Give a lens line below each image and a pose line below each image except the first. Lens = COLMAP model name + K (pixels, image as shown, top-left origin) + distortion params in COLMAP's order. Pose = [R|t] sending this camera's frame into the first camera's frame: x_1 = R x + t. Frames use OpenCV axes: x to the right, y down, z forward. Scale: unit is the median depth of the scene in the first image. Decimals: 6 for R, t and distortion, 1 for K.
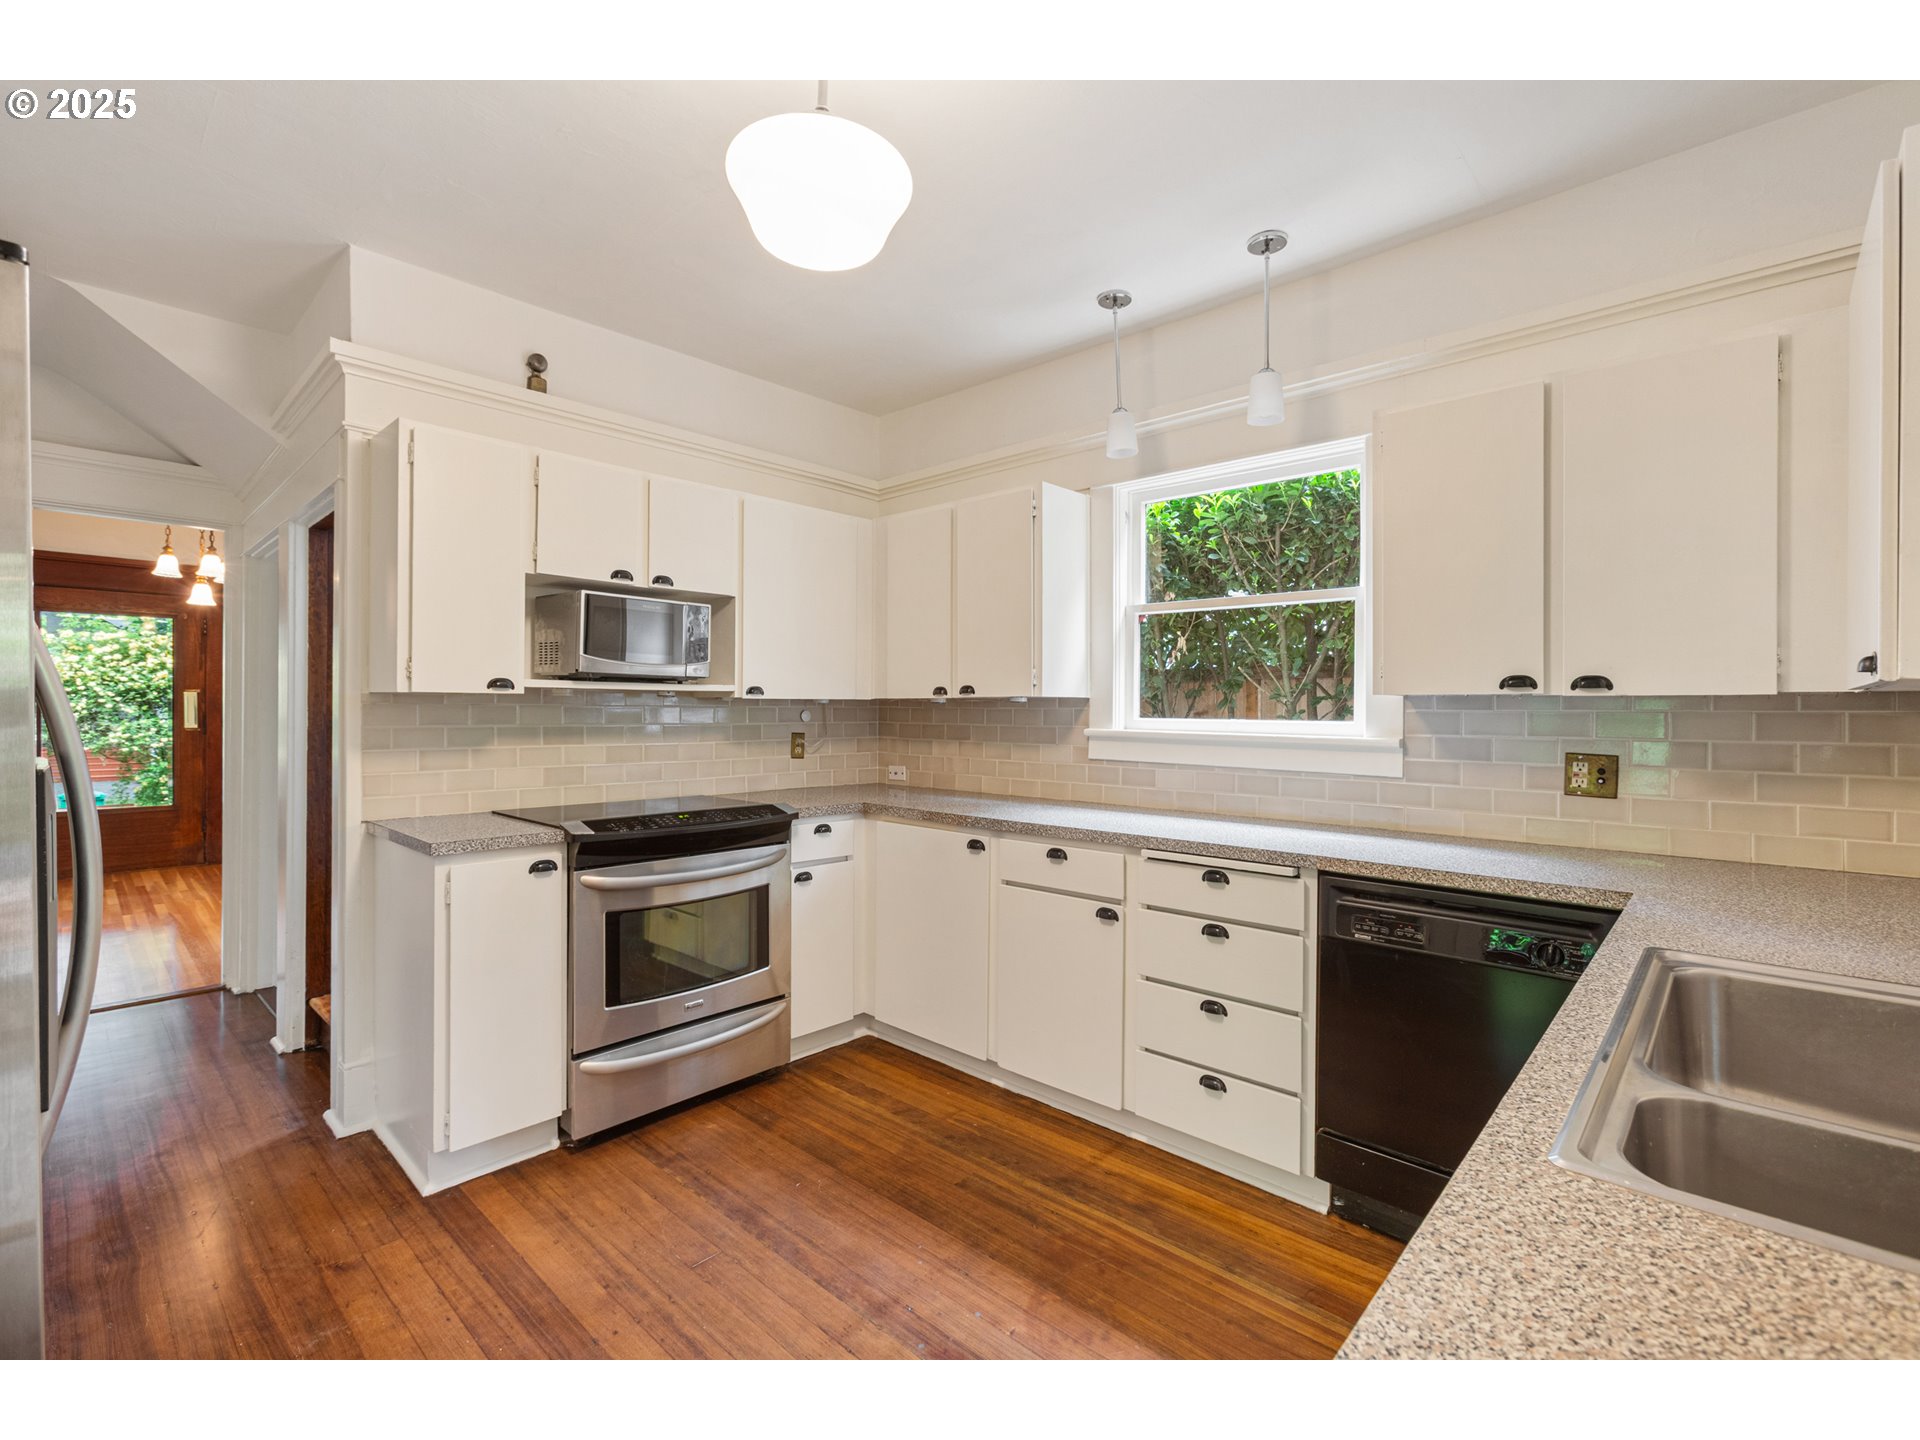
lens RADIAL K [[861.9, 0, 965.9], [0, 861.9, 709.6], [0, 0, 1]] dist [-0.004701, 0.000248]
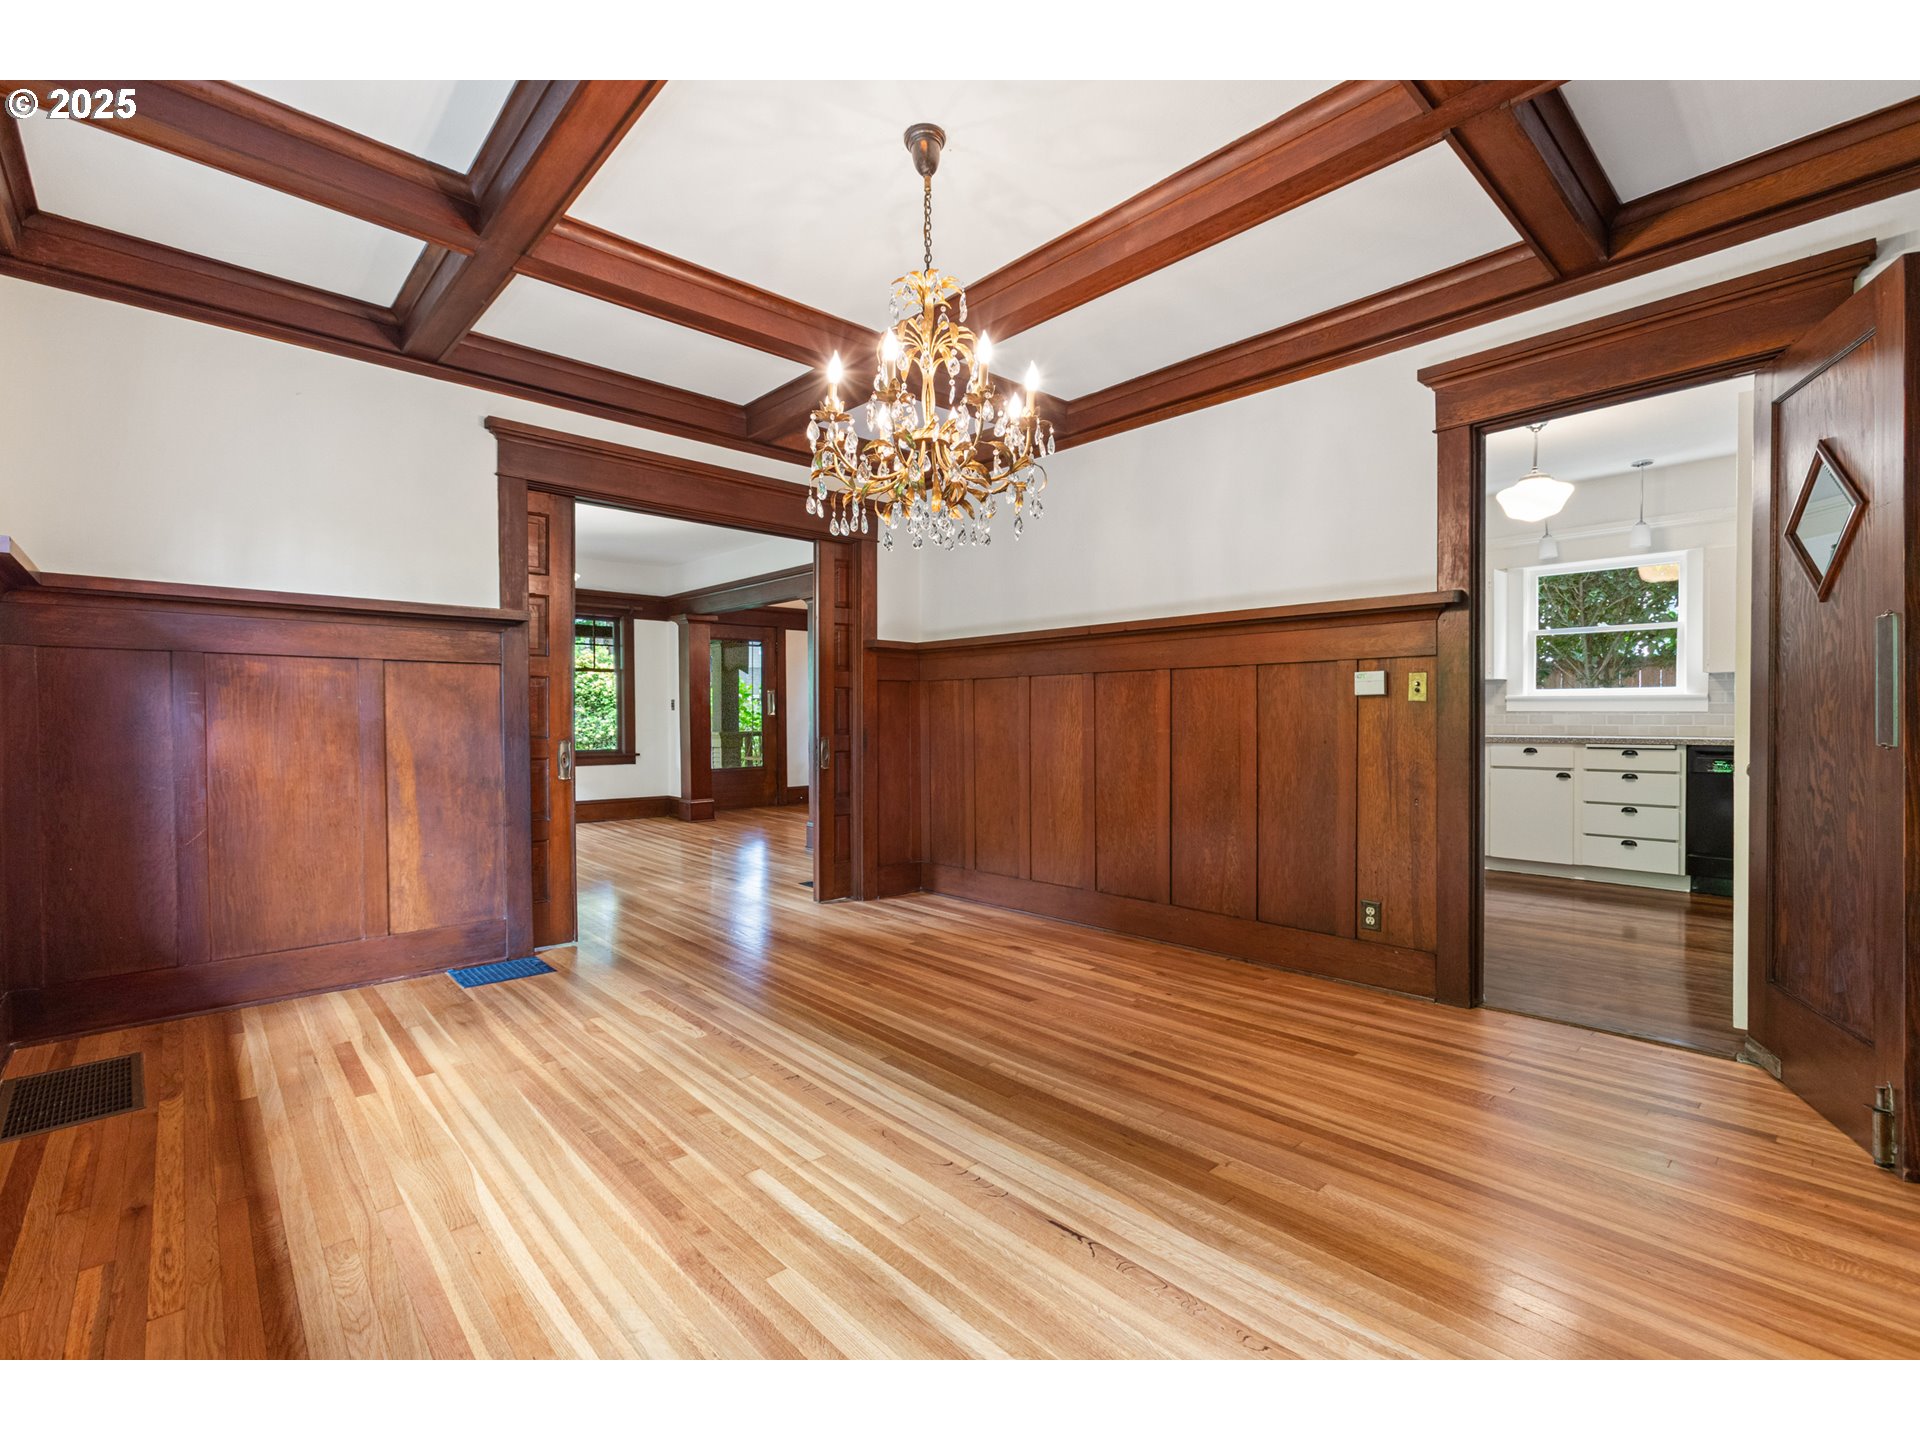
lens RADIAL K [[849.6, 0, 955.9], [0, 849.6, 727.4], [0, 0, 1]] dist [-0.000294, 0.000176]
pose [[0.995809, -0.010109, -0.090894, -1.125273], [0.011476, 0.999829, 0.014529, 0.063834], [0.090732, -0.015511, 0.995755, -1.229870]]
